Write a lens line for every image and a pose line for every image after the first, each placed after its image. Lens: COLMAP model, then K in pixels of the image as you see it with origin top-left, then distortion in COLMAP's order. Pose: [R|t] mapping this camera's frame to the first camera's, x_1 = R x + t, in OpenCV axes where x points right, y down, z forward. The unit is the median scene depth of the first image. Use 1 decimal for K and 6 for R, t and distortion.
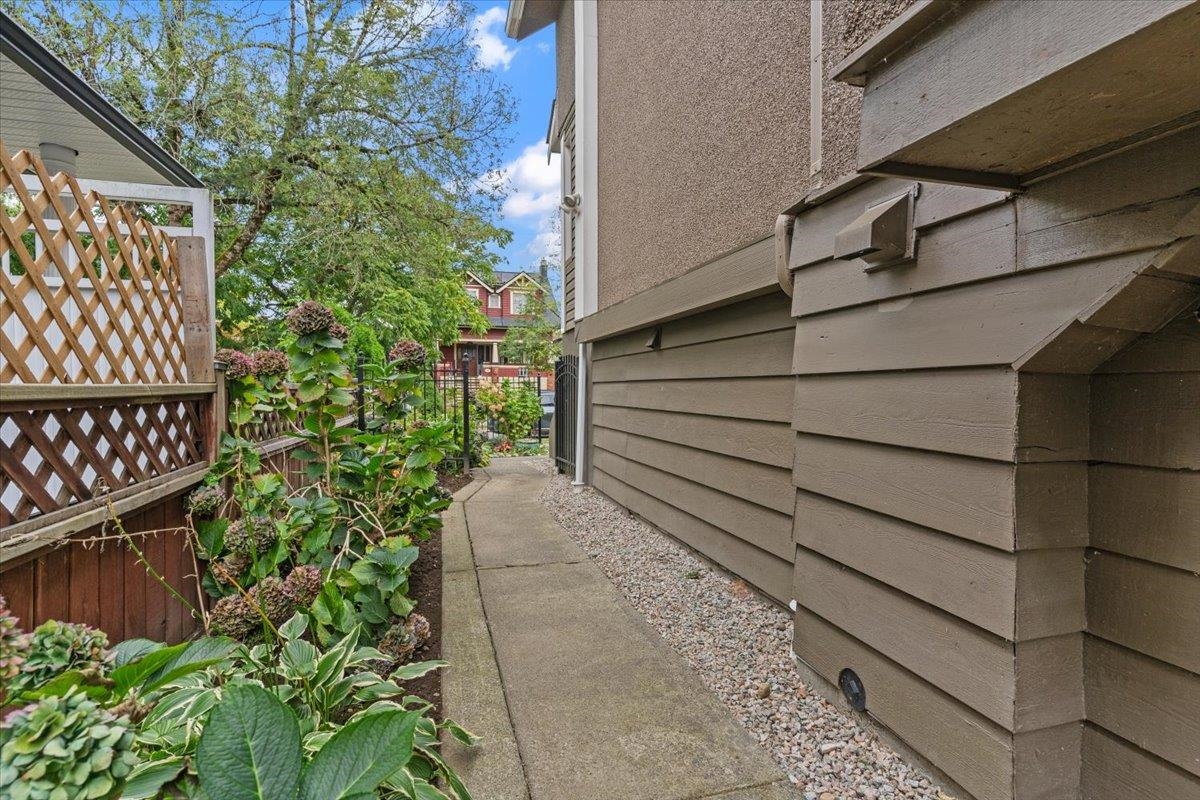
lens RADIAL K [[573.6, 0, 597.6], [0, 573.6, 392.8], [0, 0, 1]] dist [0.000089, 0.000011]
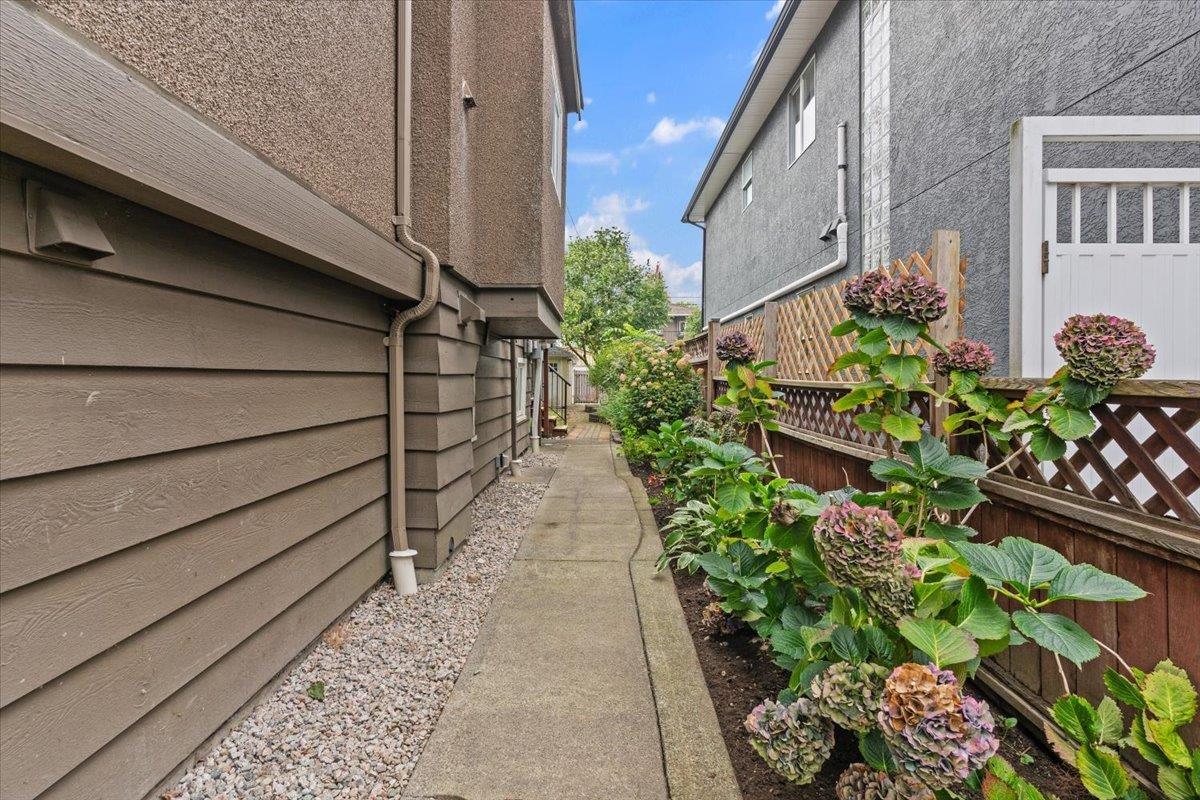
lens RADIAL K [[573.6, 0, 598.8], [0, 573.6, 391.4], [0, 0, 1]] dist [0.000089, 0.000011]
pose [[-0.959846, -0.006070, 0.280463, -0.363982], [0.004345, 0.999324, 0.036498, -0.029382], [-0.280495, 0.036251, -0.959171, 1.853564]]
